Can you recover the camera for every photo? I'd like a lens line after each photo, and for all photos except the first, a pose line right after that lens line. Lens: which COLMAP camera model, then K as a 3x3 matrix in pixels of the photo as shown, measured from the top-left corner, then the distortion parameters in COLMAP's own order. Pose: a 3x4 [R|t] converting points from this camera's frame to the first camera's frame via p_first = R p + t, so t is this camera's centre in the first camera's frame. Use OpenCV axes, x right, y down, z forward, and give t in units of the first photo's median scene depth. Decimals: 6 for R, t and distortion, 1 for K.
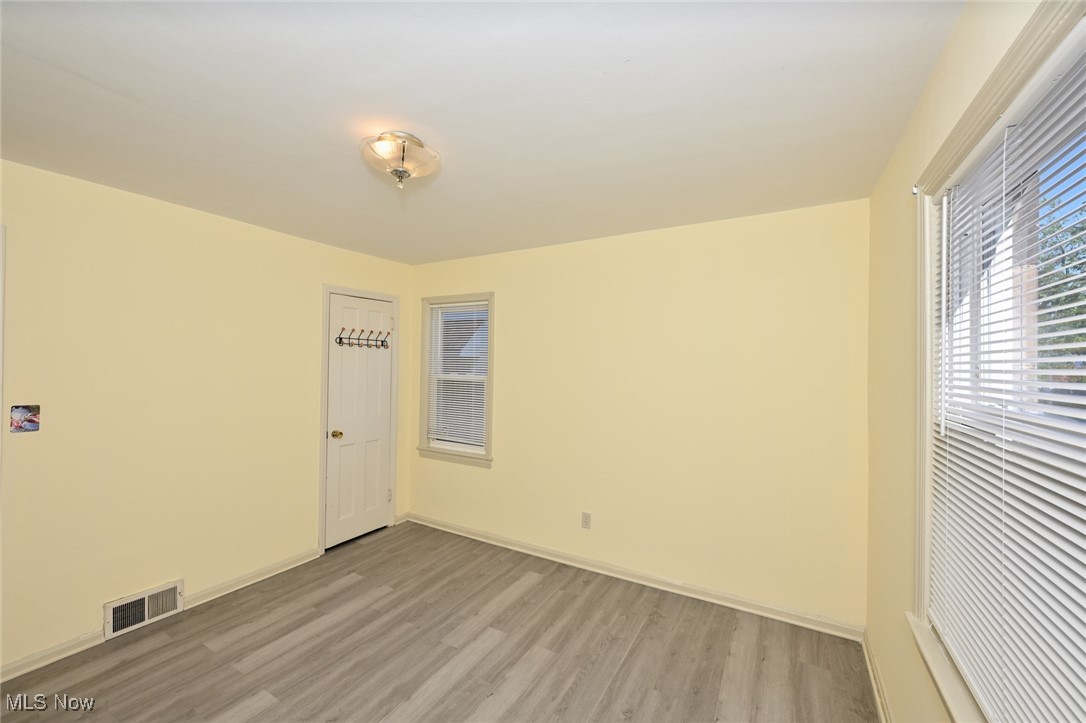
lens RADIAL K [[434.8, 0, 543.7], [0, 434.8, 363.9], [0, 0, 1]] dist [-0.001107, -0.000412]
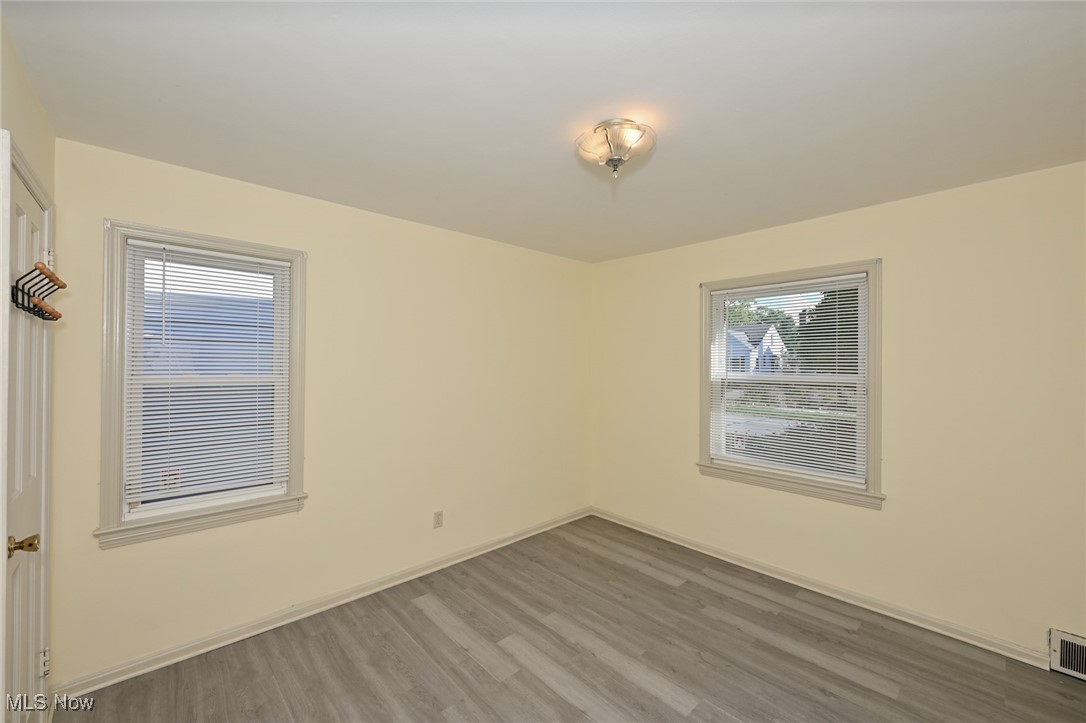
lens RADIAL K [[434.8, 0, 545.4], [0, 434.8, 359.8], [0, 0, 1]] dist [-0.001107, -0.000412]
pose [[0.299684, -0.008764, 0.953998, -0.948524], [0.003276, 0.999961, 0.008157, 0.000131], [-0.954033, 0.000681, 0.299701, 0.615744]]
